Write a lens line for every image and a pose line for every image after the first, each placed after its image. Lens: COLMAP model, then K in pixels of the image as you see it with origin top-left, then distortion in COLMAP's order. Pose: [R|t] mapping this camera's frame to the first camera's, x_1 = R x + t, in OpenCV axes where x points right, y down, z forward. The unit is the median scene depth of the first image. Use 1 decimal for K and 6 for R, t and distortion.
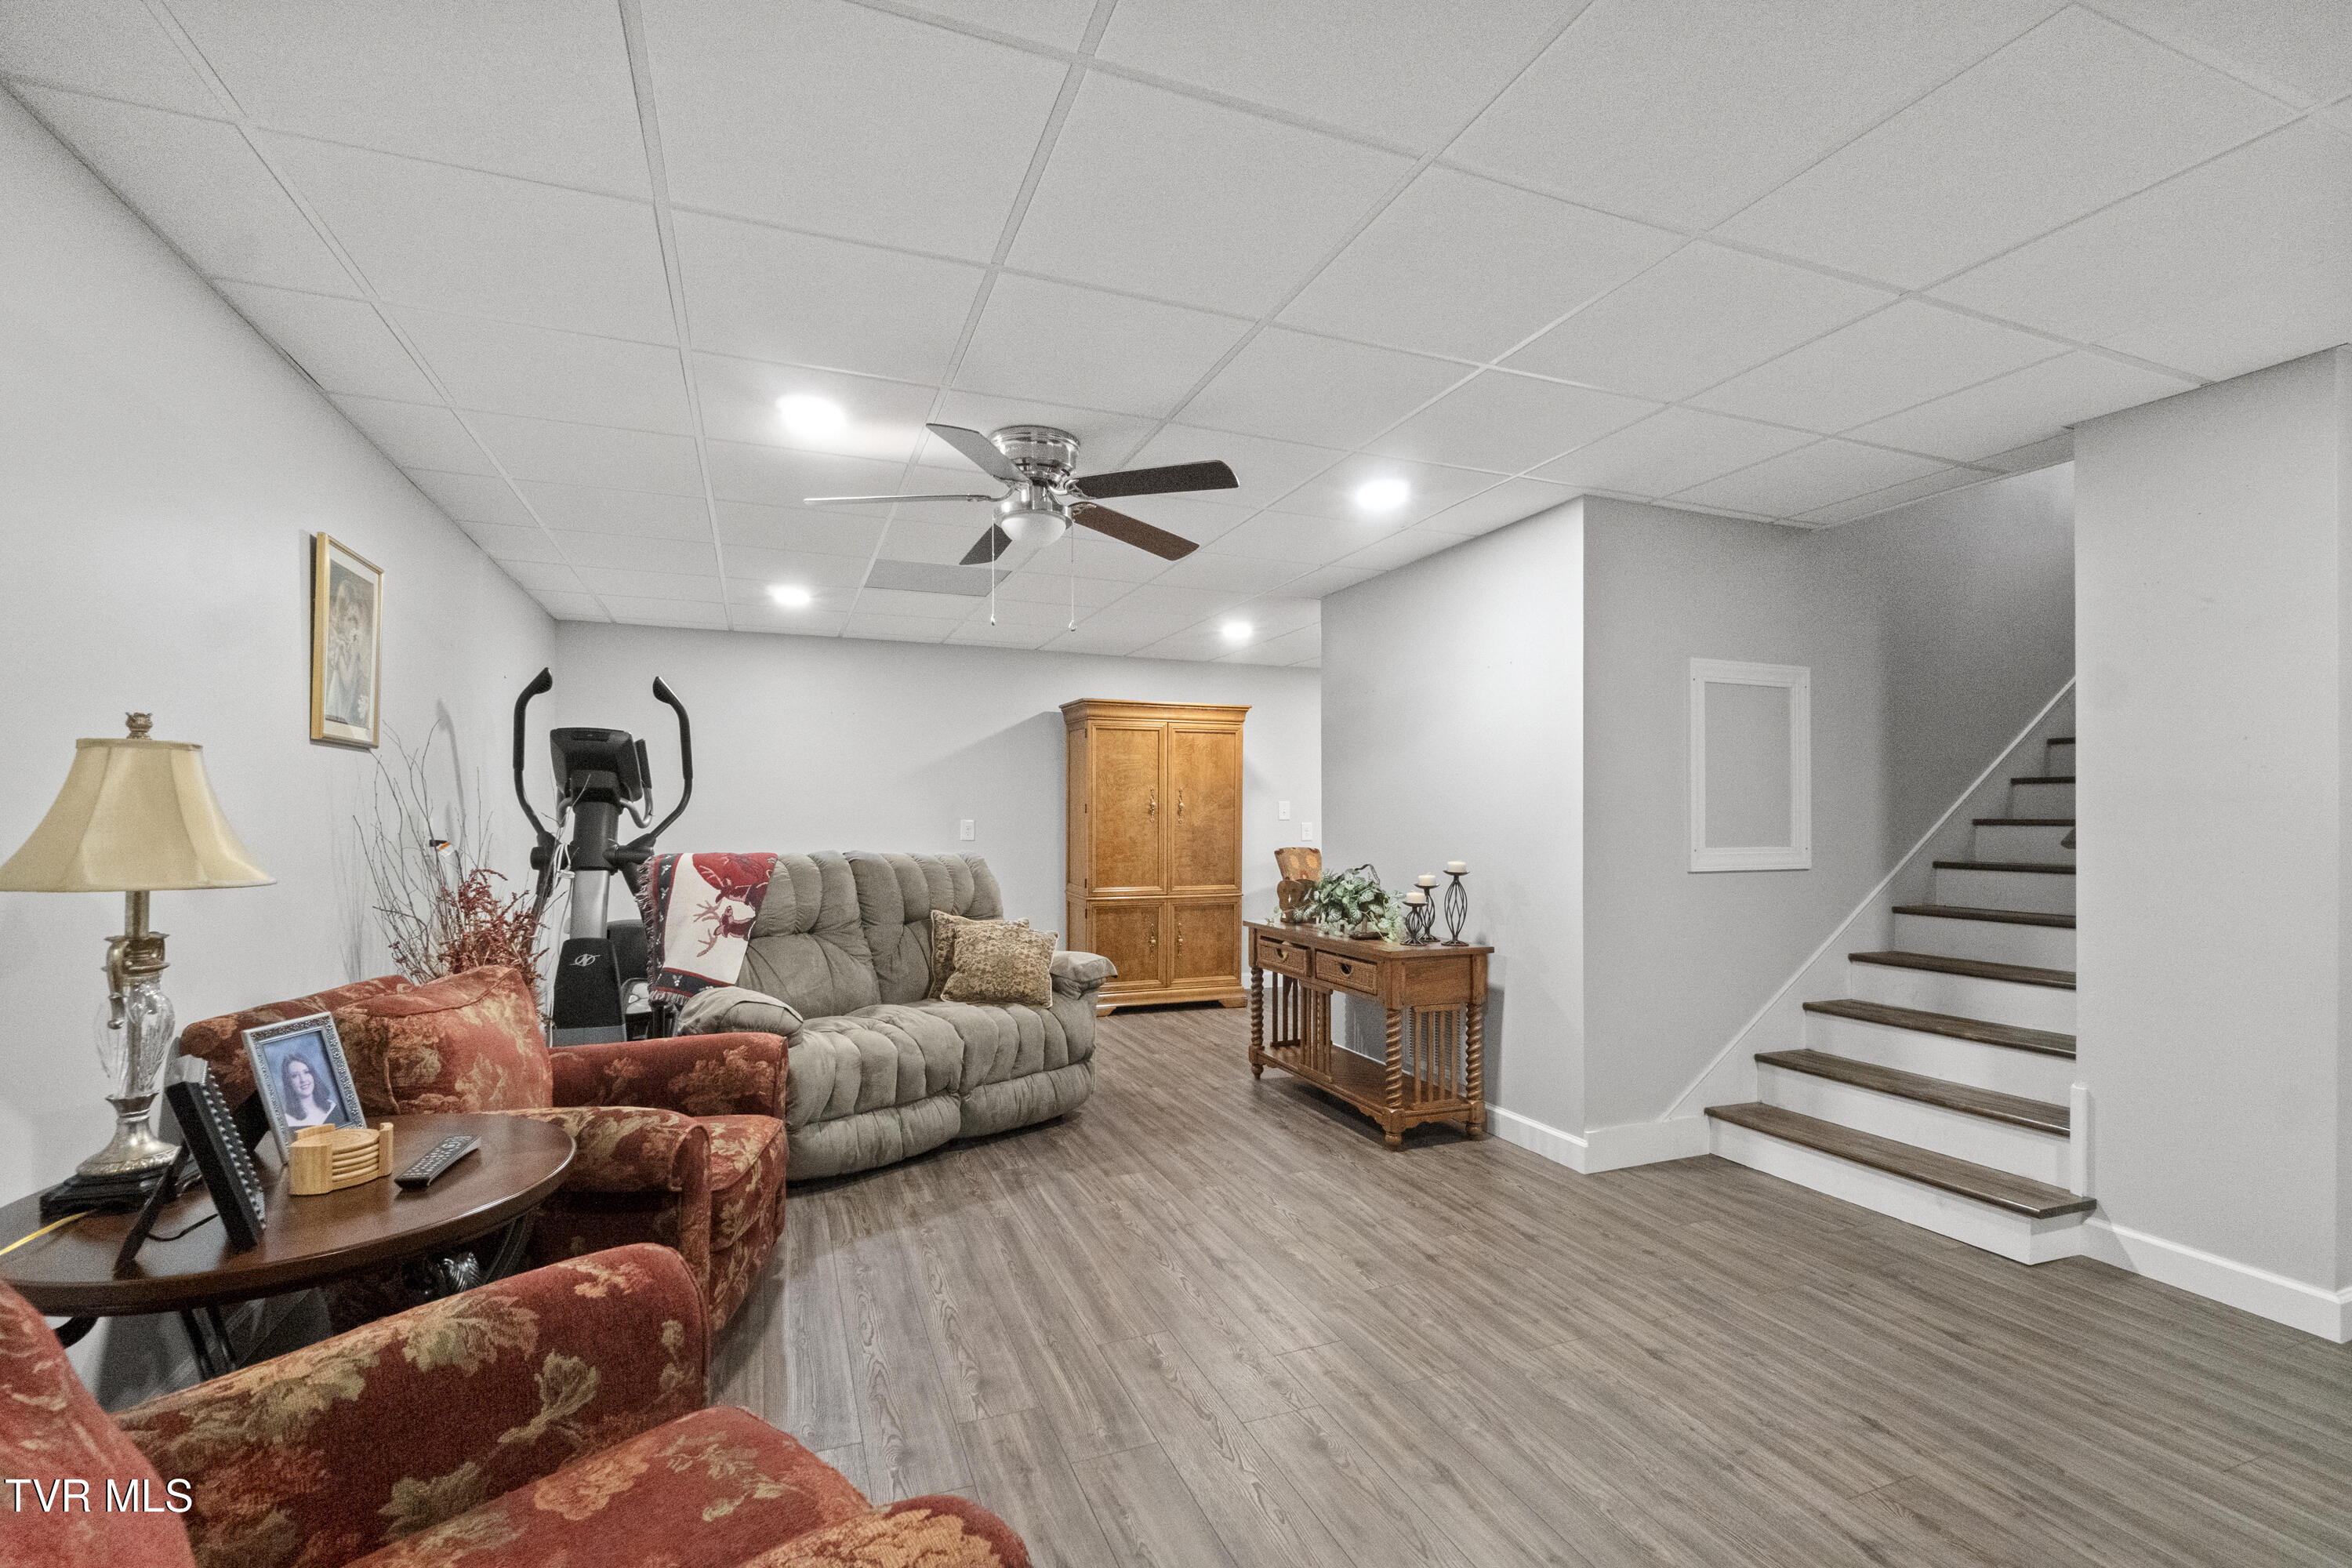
lens RADIAL K [[1023.4, 0, 1168.7], [0, 1023.4, 800.1], [0, 0, 1]] dist [-0.002802, 0.001539]
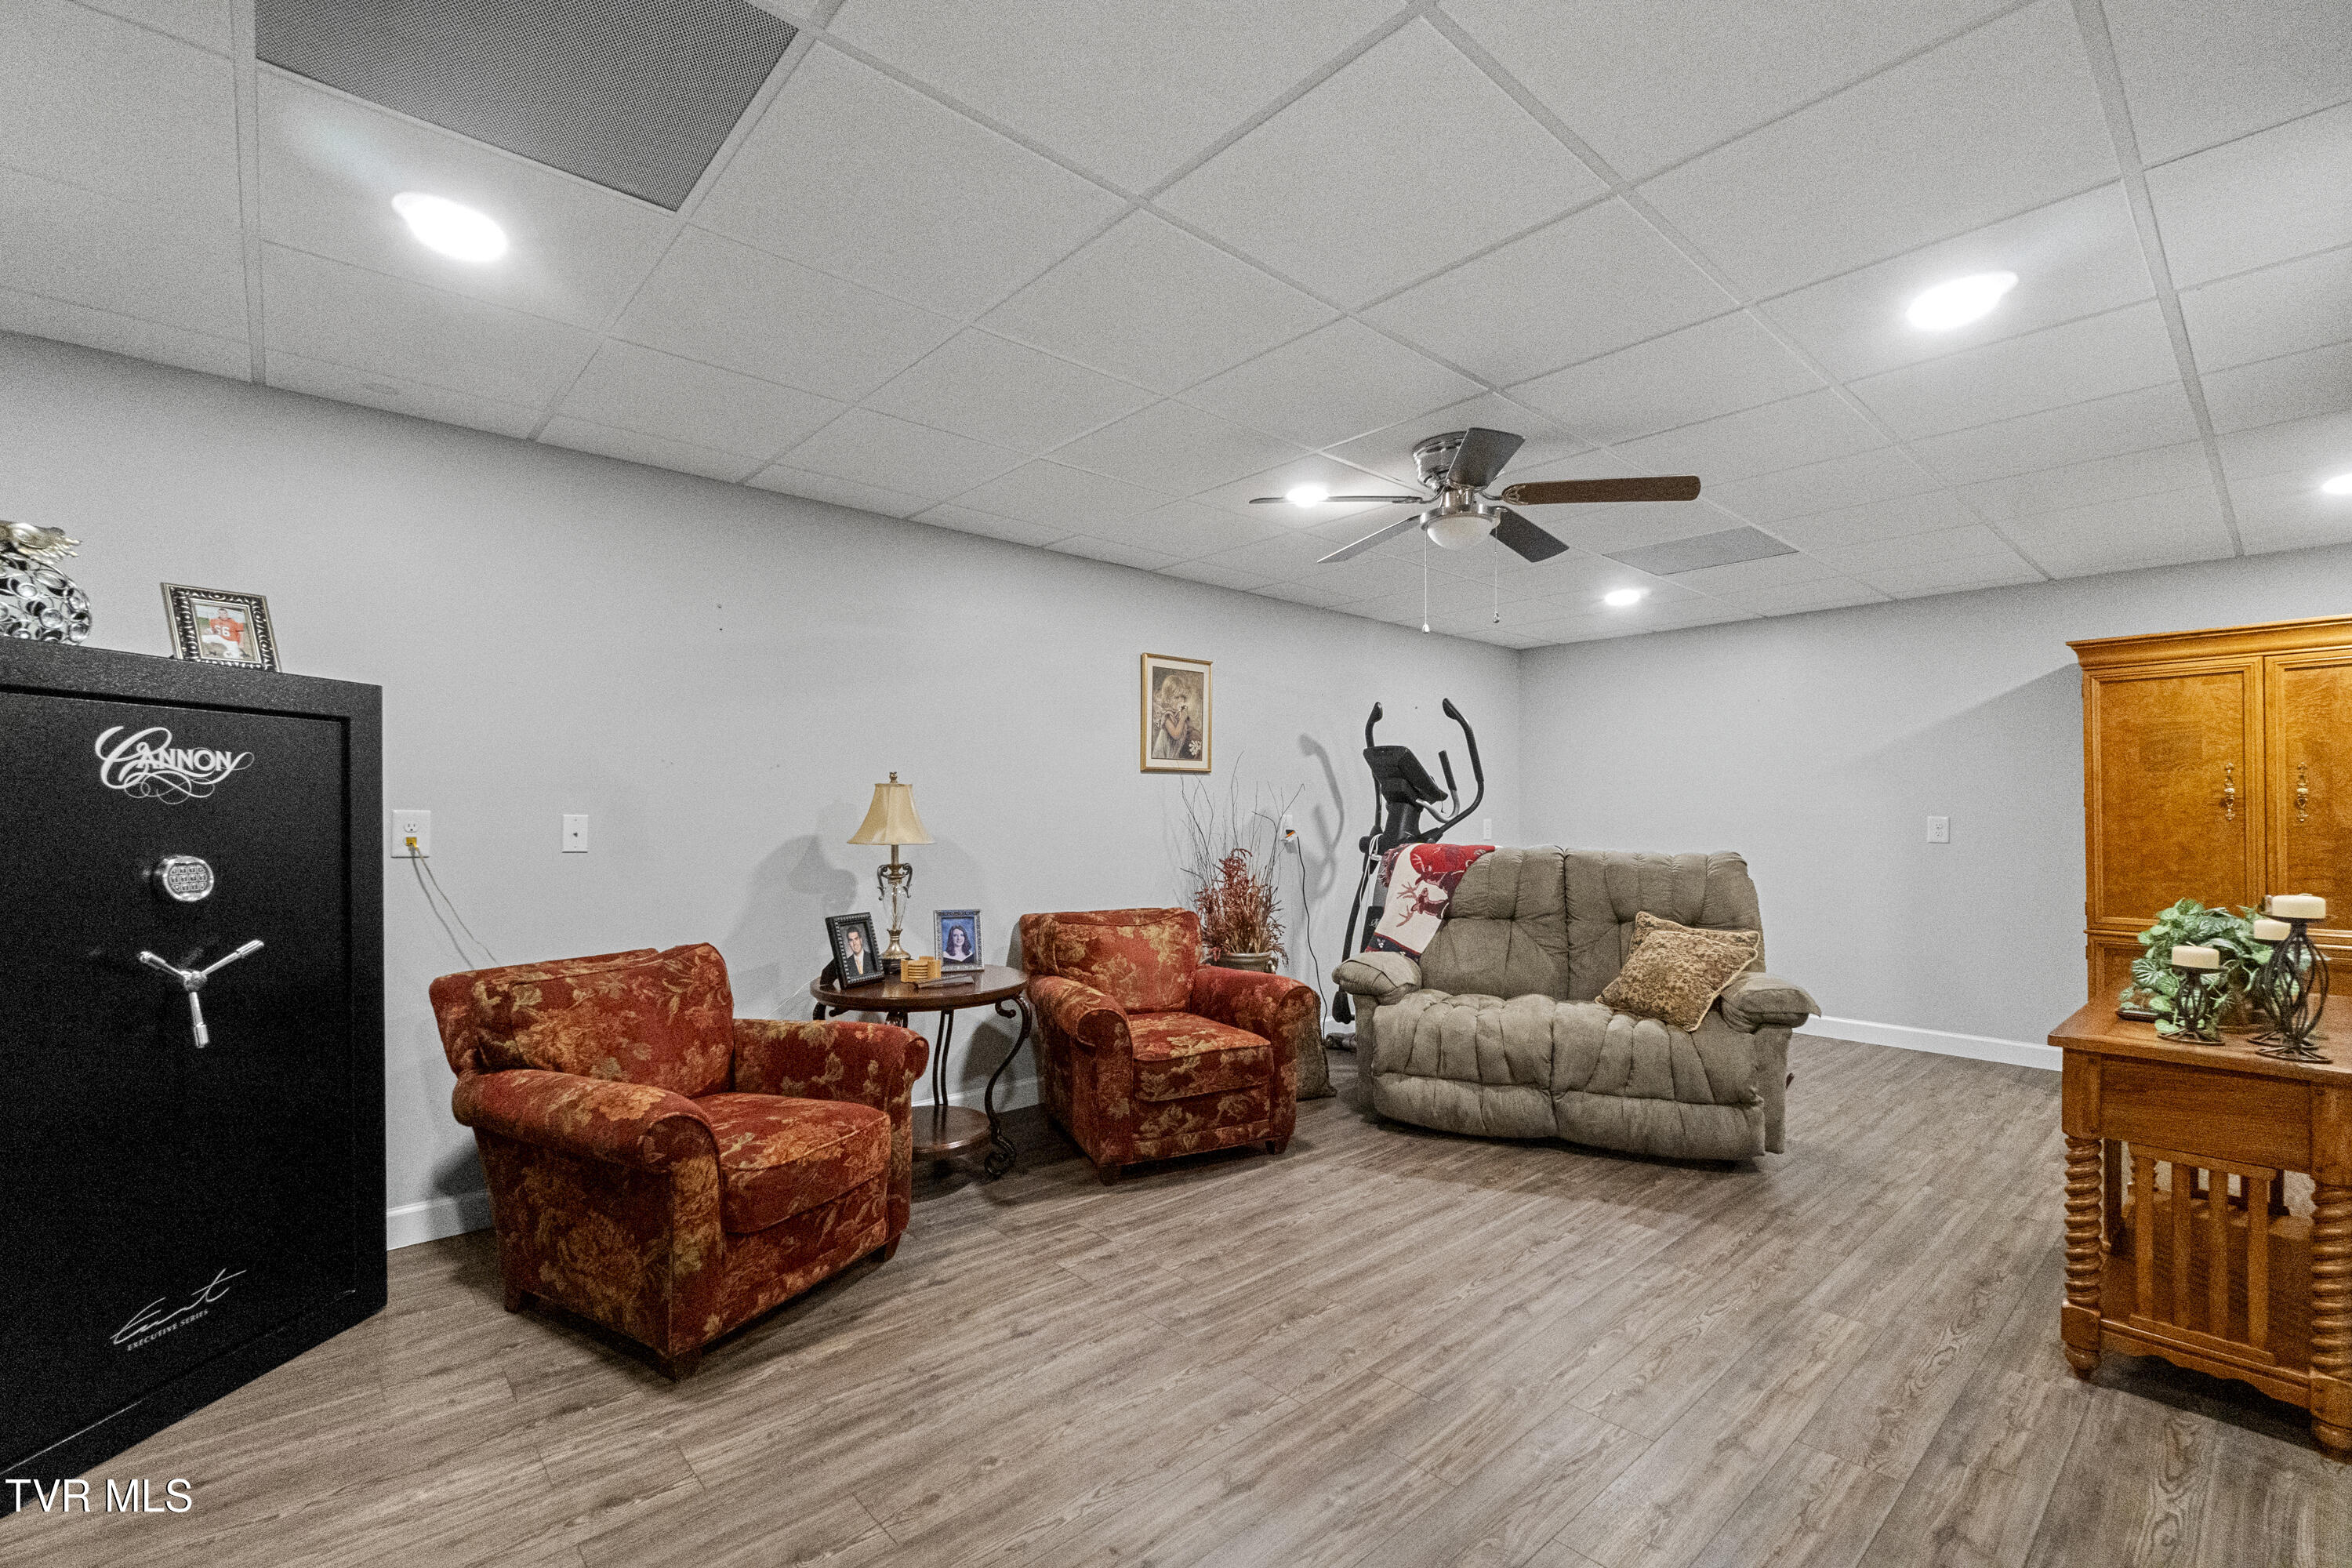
lens RADIAL K [[1023.4, 0, 1169.8], [0, 1023.4, 796.3], [0, 0, 1]] dist [-0.002802, 0.001539]
pose [[0.348926, -0.018439, -0.936969, 0.621889], [0.017505, 0.999760, -0.013156, 0.007050], [0.936987, -0.011811, 0.349166, 0.320283]]
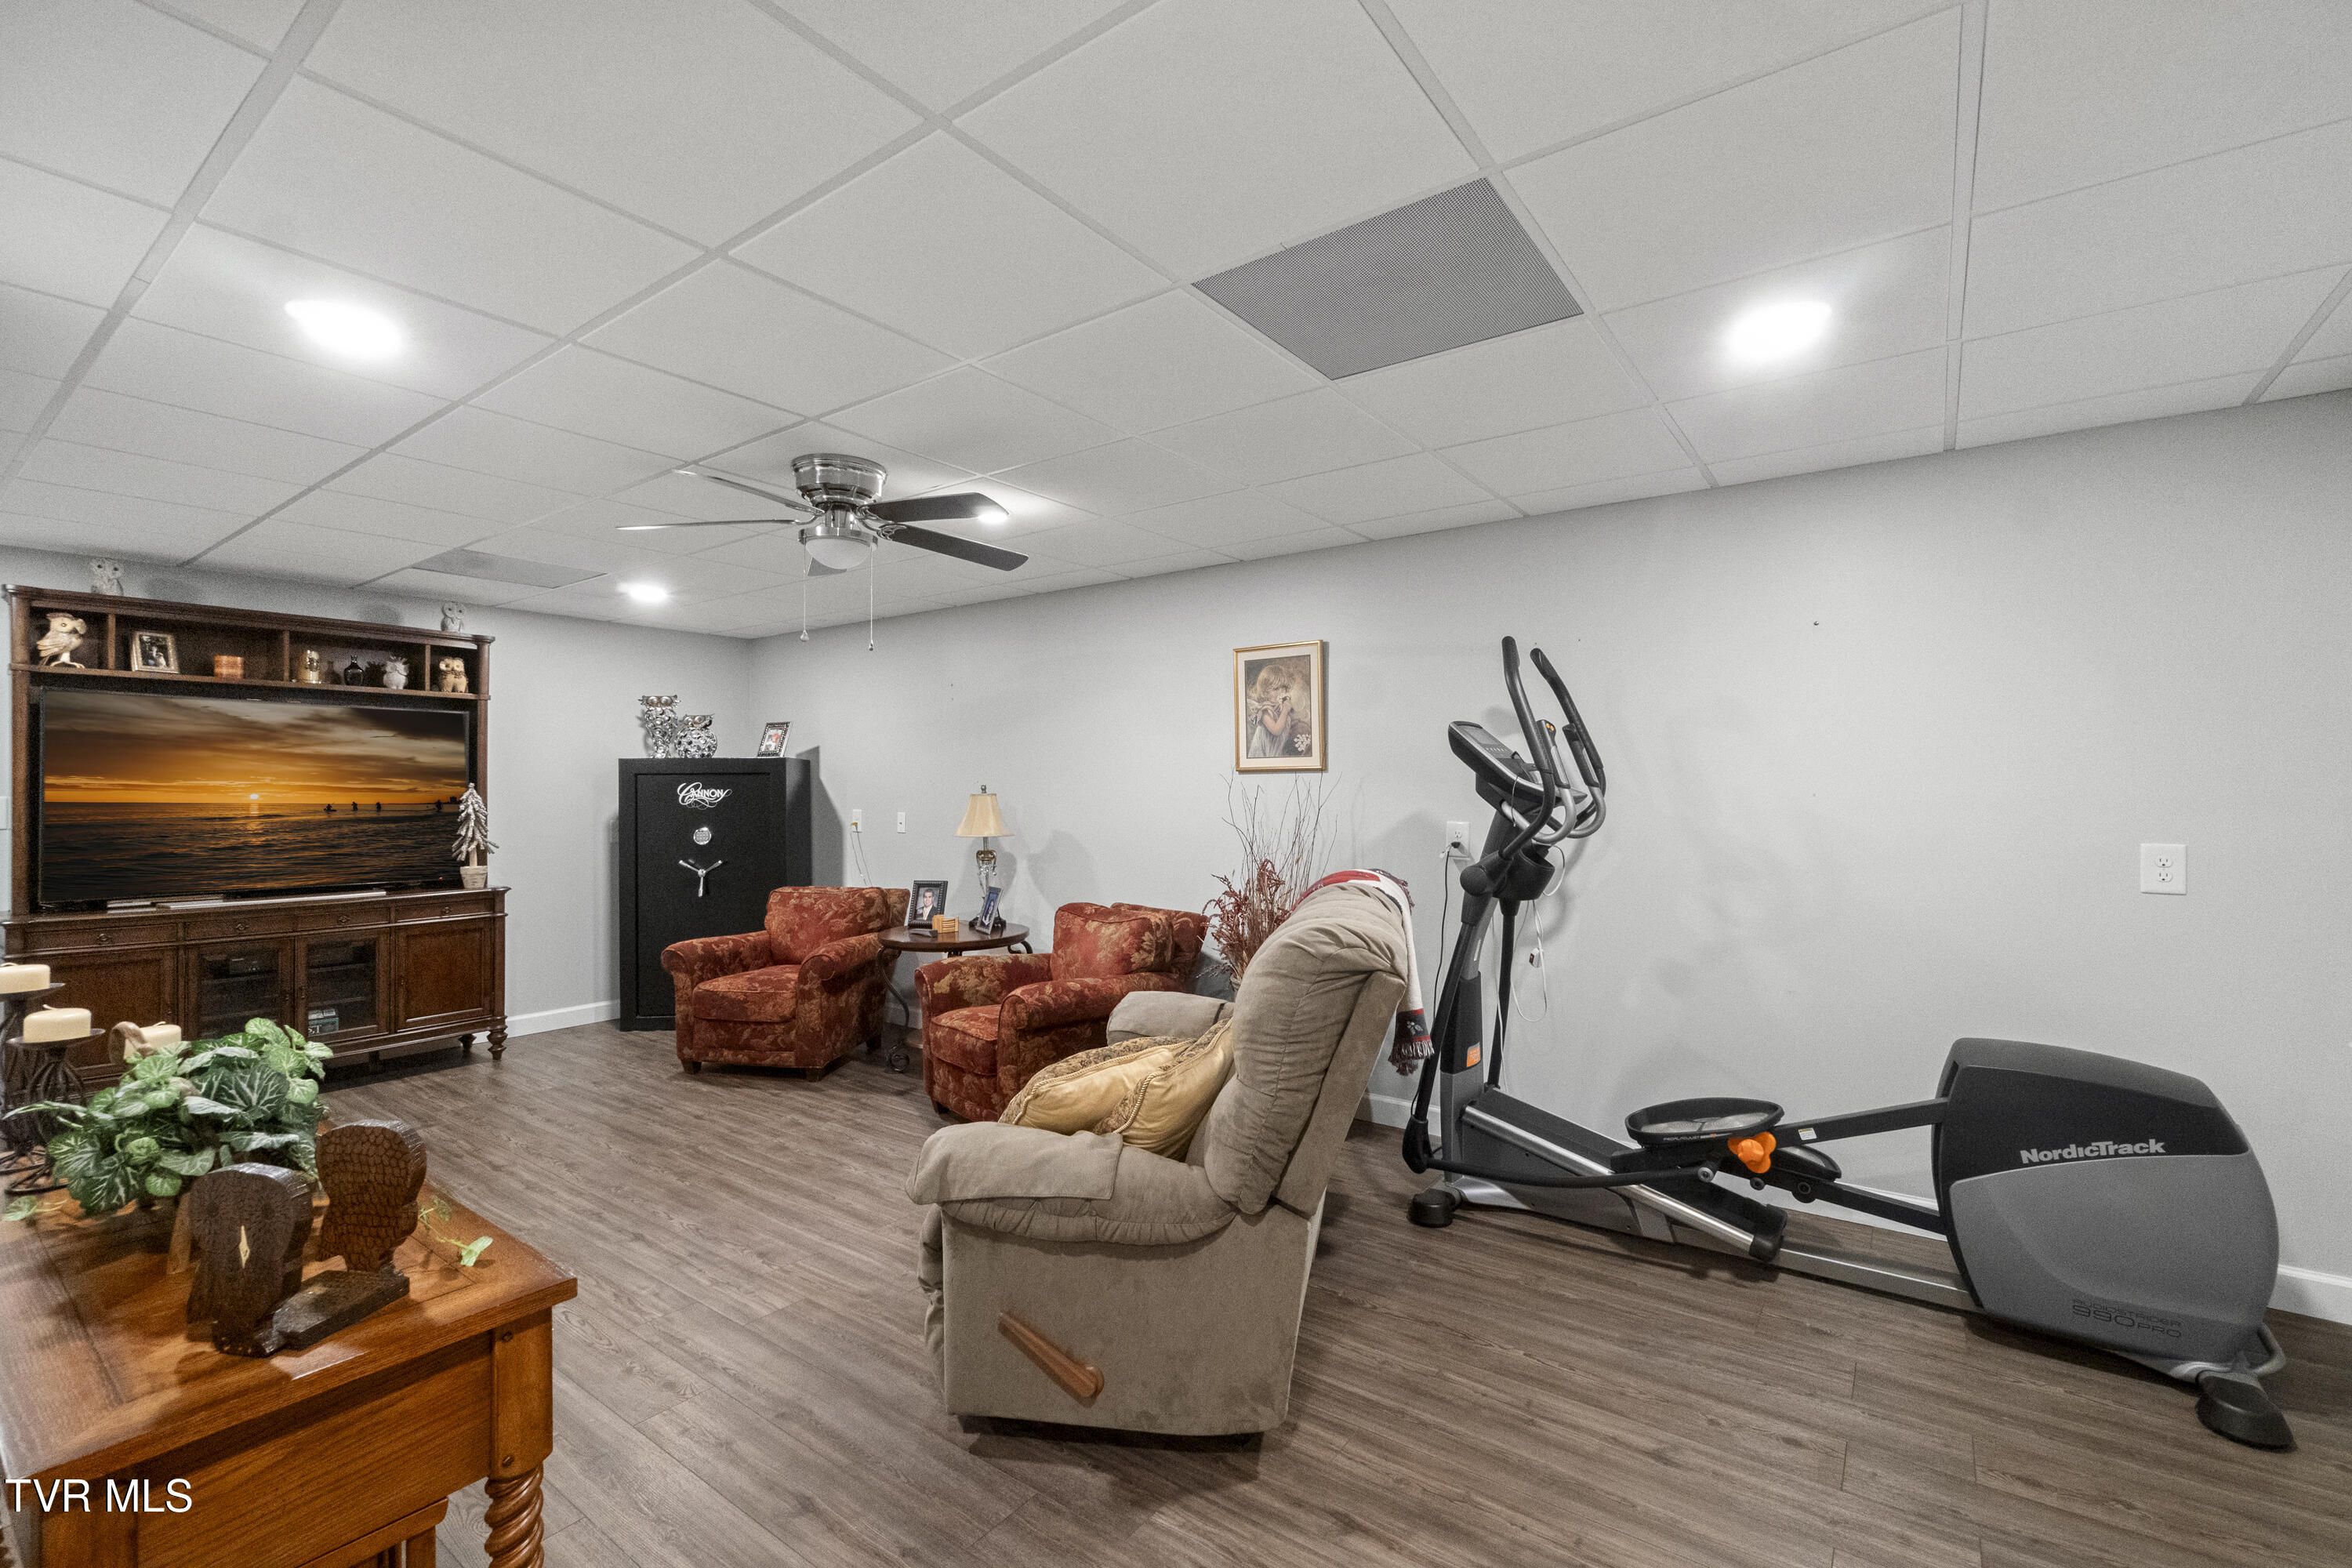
lens RADIAL K [[1023.4, 0, 1177.6], [0, 1023.4, 783.6], [0, 0, 1]] dist [-0.002802, 0.001539]
pose [[-0.844653, -0.000106, -0.535314, 0.115326], [0.012821, 0.999709, -0.020427, -0.004678], [0.535160, -0.024117, -0.844406, 1.766583]]
